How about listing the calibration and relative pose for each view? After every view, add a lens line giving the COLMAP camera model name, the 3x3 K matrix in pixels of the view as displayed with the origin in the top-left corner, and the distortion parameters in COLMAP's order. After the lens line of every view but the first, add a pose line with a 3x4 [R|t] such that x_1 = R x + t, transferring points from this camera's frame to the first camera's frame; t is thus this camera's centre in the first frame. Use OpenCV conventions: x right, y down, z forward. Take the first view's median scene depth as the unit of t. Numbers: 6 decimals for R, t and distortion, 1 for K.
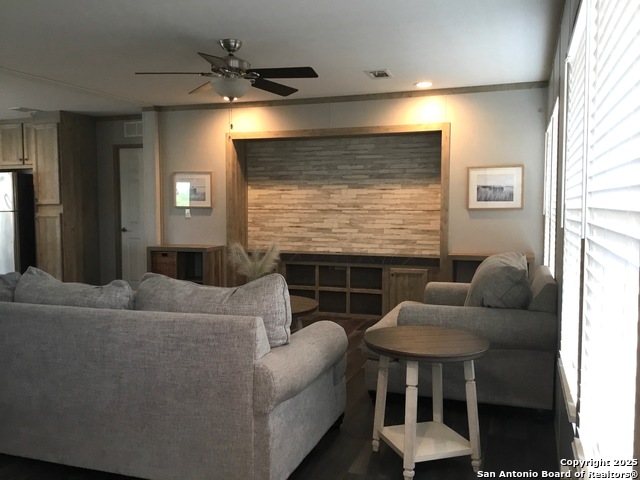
lens RADIAL K [[584.6, 0, 320.0], [0, 584.6, 240.0], [0, 0, 1]] dist [0.119361, -0.246190]
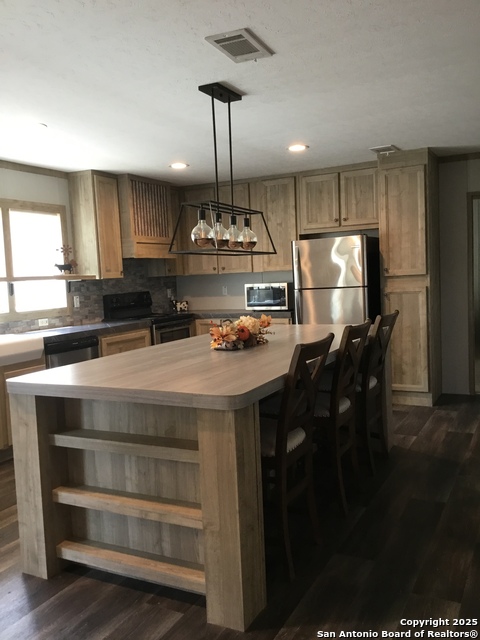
lens RADIAL K [[584.6, 0, 240.0], [0, 584.6, 320.0], [0, 0, 1]] dist [0.119361, -0.246190]
pose [[0.989309, -0.029676, -0.142780, -0.614202], [0.033059, 0.999225, 0.021385, -0.029060], [0.142035, -0.025877, 0.989523, 0.246869]]
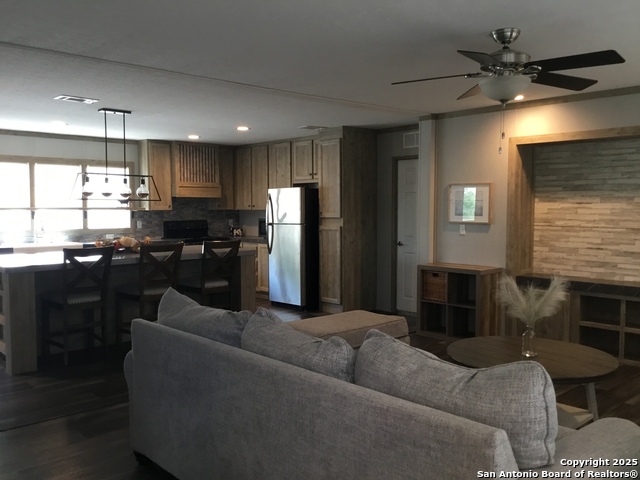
lens RADIAL K [[584.6, 0, 320.0], [0, 584.6, 240.0], [0, 0, 1]] dist [0.119361, -0.246190]
pose [[0.880548, 0.026273, -0.473228, 0.010144], [-0.026988, 0.999622, 0.005280, -0.028814], [0.473188, 0.008122, 0.880924, 0.101631]]
